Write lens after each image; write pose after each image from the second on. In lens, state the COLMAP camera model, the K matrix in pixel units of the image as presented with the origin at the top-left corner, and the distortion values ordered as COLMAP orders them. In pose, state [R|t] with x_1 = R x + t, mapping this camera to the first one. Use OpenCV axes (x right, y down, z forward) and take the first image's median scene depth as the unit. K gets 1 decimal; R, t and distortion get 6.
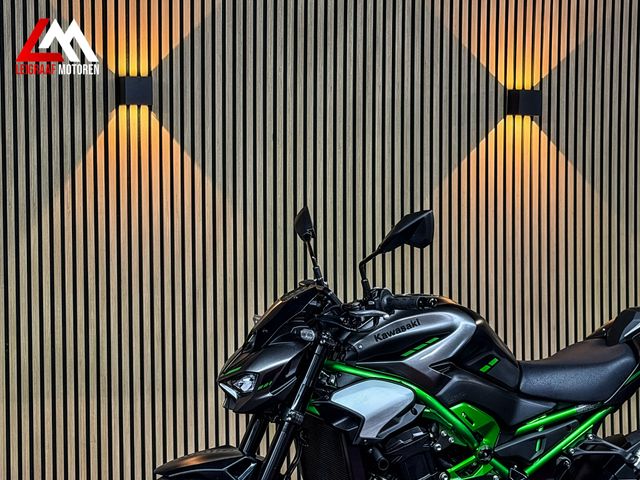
lens RADIAL K [[1442.4, 0, 320.0], [0, 1442.4, 240.0], [0, 0, 1]] dist [0.125303, 0.066316]
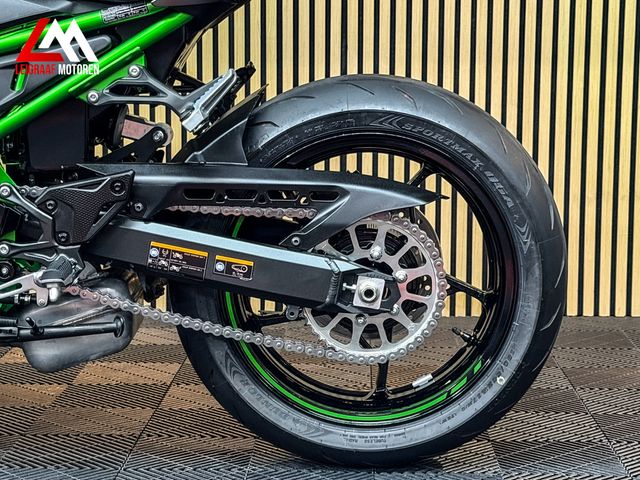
lens RADIAL K [[1442.4, 0, 320.0], [0, 1442.4, 240.0], [0, 0, 1]] dist [0.125303, 0.066316]
pose [[0.925993, 0.063278, -0.372200, 0.365109], [-0.020286, 0.992769, 0.118312, 0.110648], [0.376995, -0.102006, 0.920581, 0.459851]]
